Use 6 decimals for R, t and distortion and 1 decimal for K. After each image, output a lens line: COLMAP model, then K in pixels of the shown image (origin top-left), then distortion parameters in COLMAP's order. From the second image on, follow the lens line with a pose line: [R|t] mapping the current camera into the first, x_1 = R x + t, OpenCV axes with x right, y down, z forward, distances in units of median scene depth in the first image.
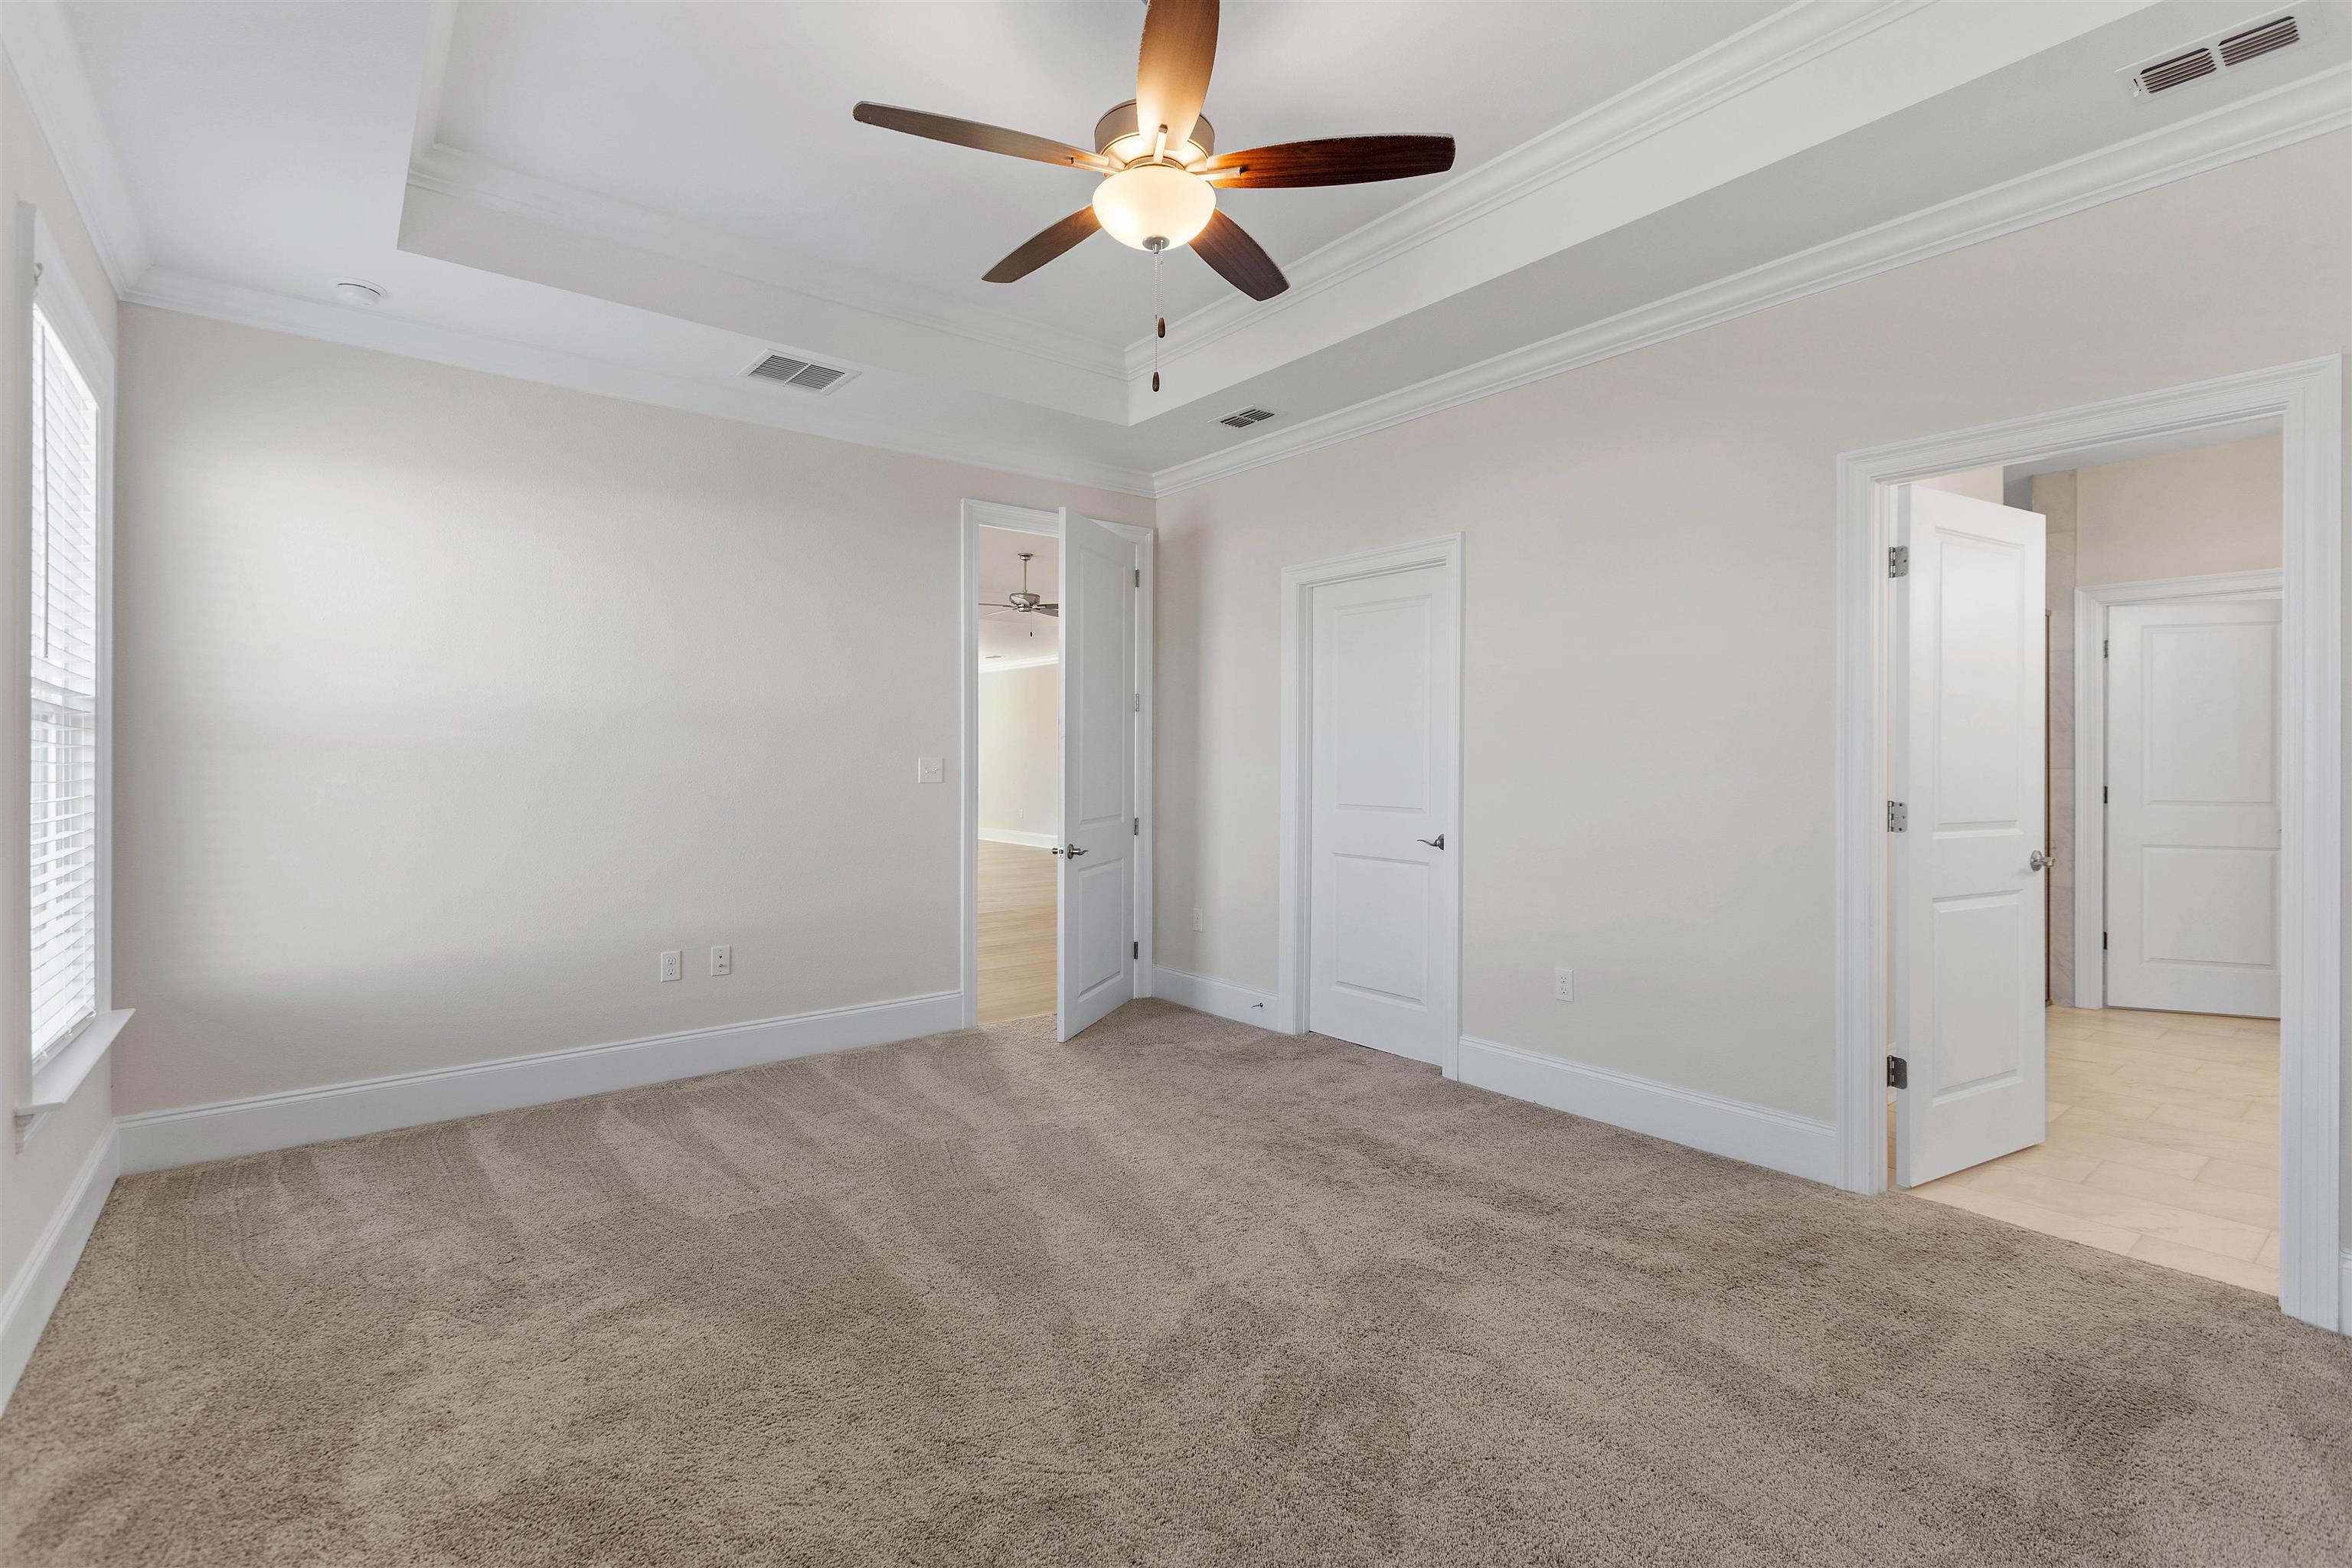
lens RADIAL K [[1066.8, 0, 1164.5], [0, 1066.8, 759.0], [0, 0, 1]] dist [-0.002678, -0.000301]
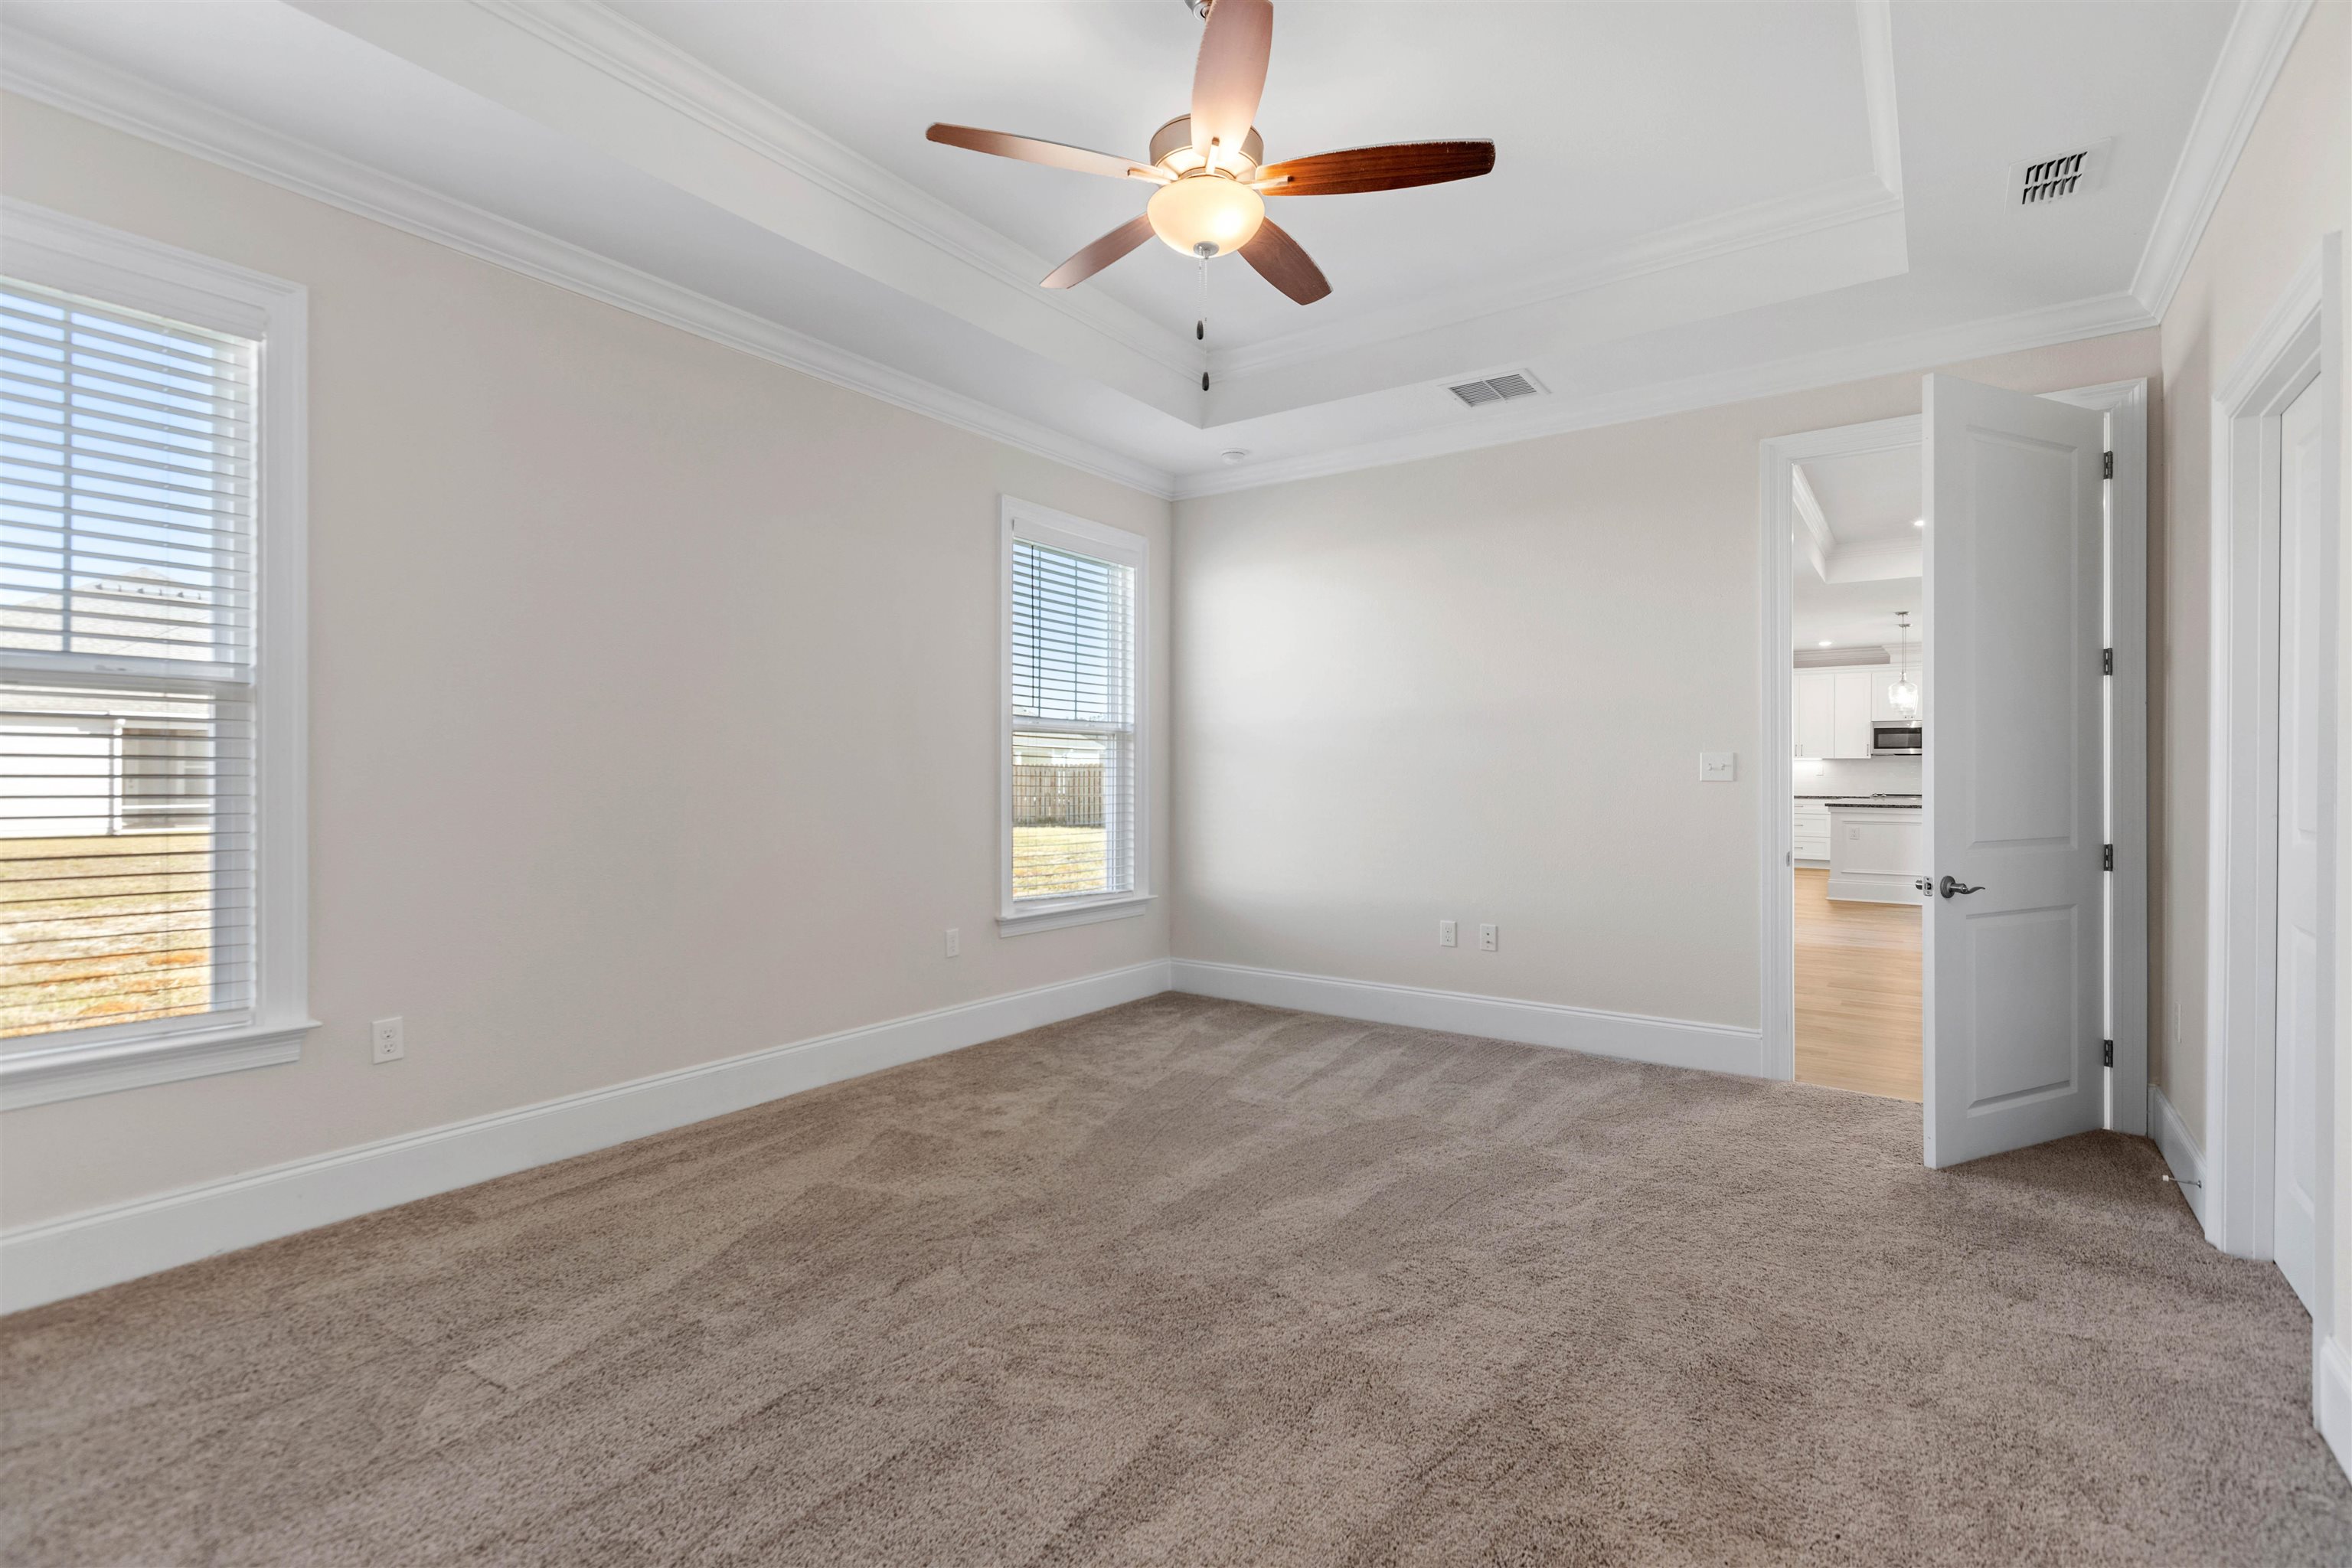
lens RADIAL K [[1066.8, 0, 1164.5], [0, 1066.8, 759.0], [0, 0, 1]] dist [-0.002678, -0.000301]
pose [[0.272910, -0.010740, -0.961980, 0.663507], [-0.004121, 0.999915, -0.012332, 0.023440], [0.962031, 0.007330, 0.272843, 0.448071]]
